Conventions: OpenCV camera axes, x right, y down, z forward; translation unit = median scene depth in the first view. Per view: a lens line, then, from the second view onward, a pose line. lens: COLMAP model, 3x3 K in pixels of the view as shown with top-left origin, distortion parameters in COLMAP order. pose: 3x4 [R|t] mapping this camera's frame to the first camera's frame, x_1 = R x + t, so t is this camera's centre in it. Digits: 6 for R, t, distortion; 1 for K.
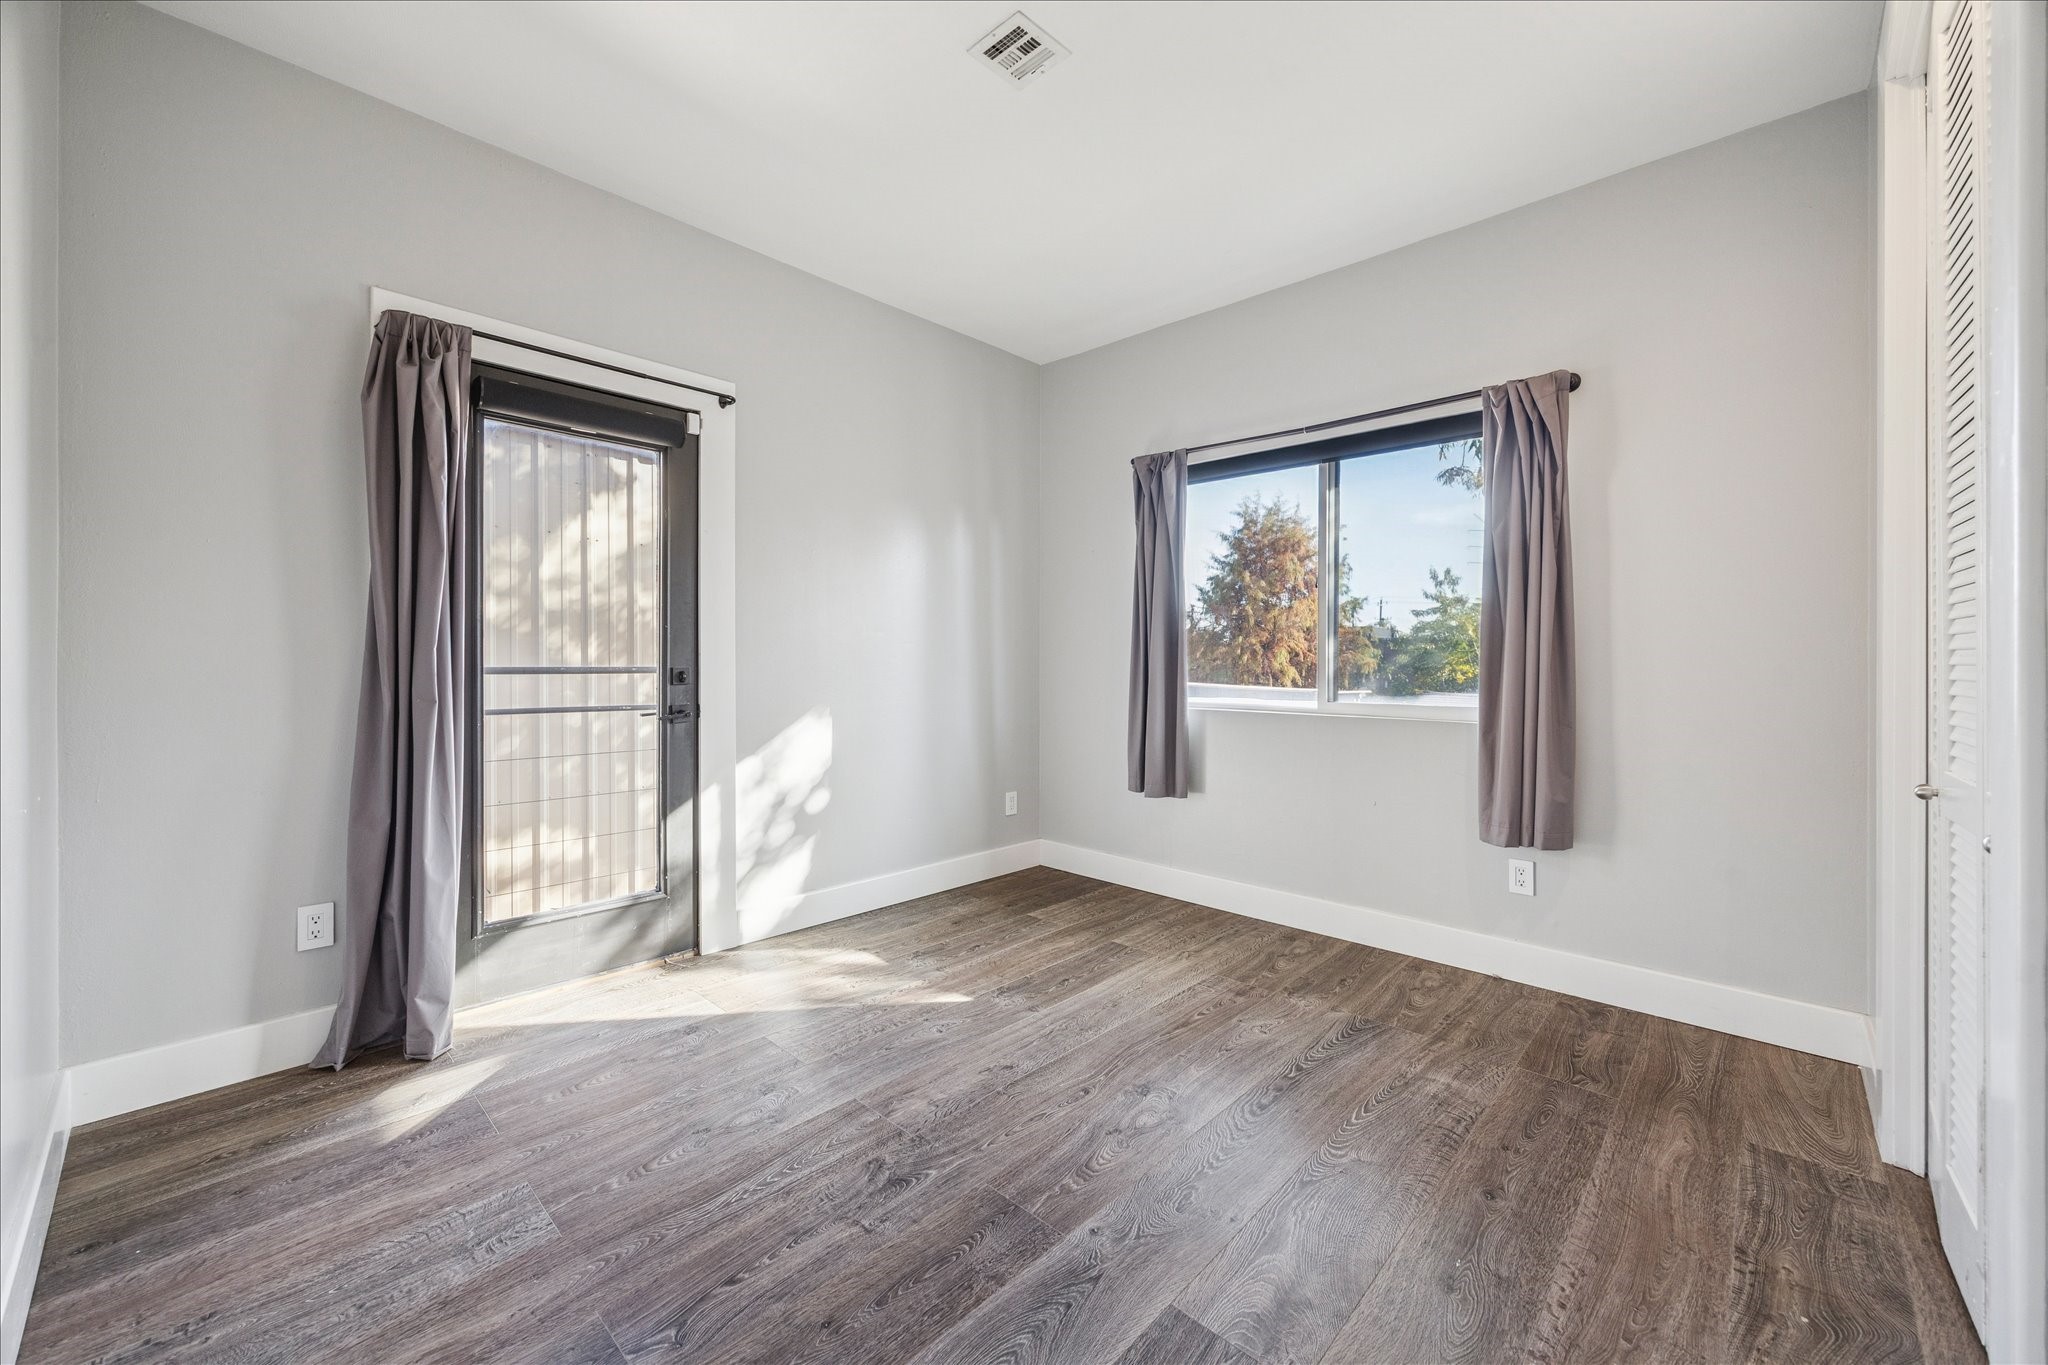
lens RADIAL K [[792.4, 0, 1036.8], [0, 792.4, 672.0], [0, 0, 1]] dist [-0.000819, 0.000346]
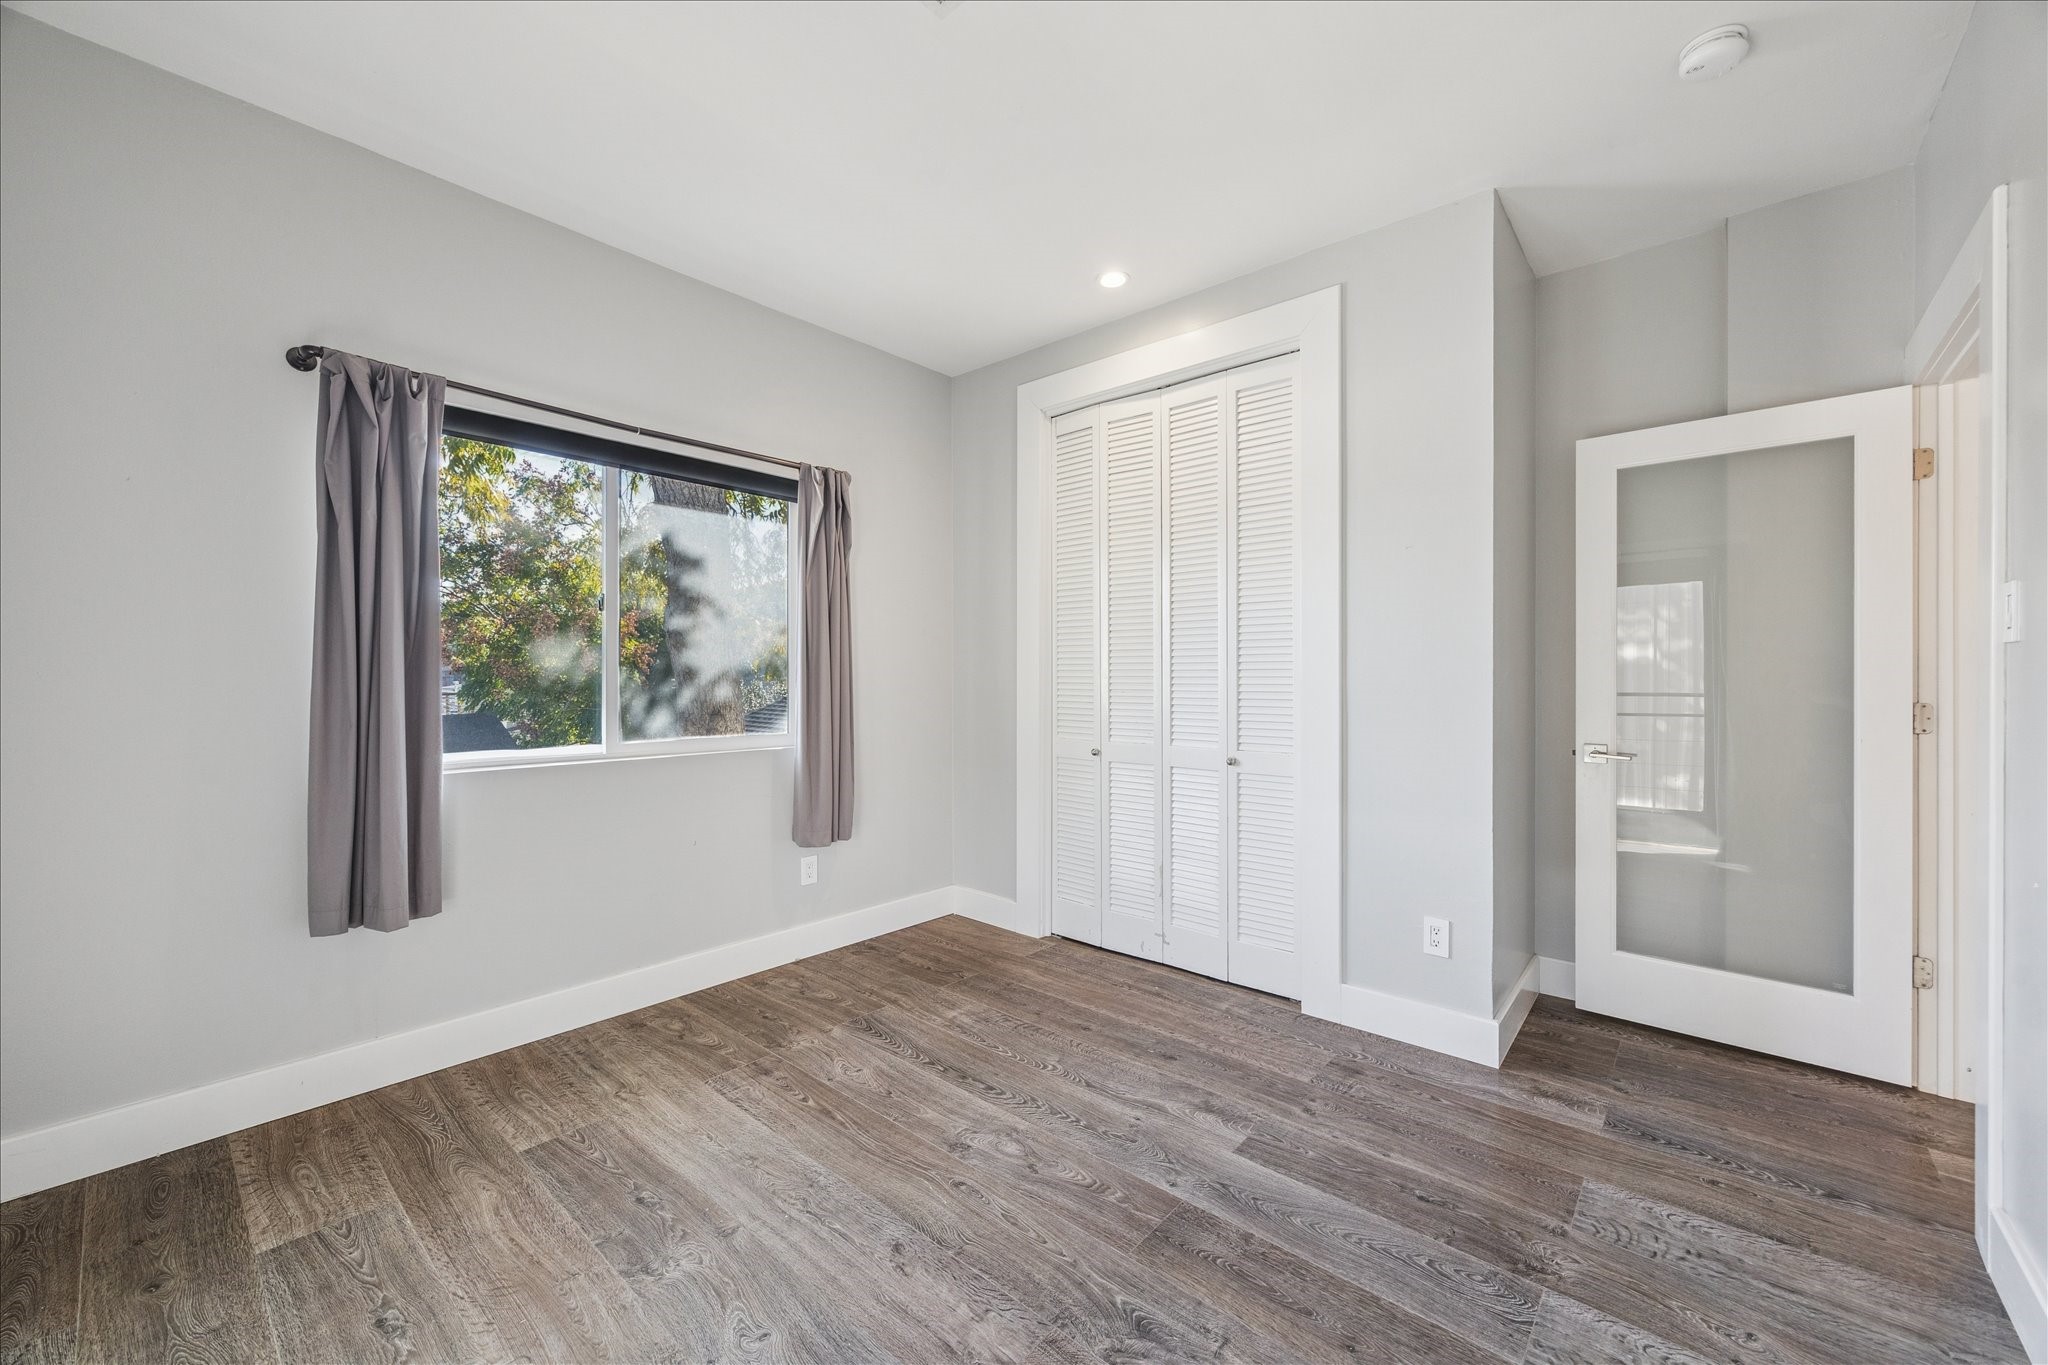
lens RADIAL K [[792.4, 0, 1036.8], [0, 792.4, 672.0], [0, 0, 1]] dist [-0.000819, 0.000346]
pose [[-0.039651, 0.003018, 0.999209, -0.724188], [0.011077, 0.999935, -0.002580, -0.046134], [-0.999152, 0.010966, -0.039682, 0.802168]]
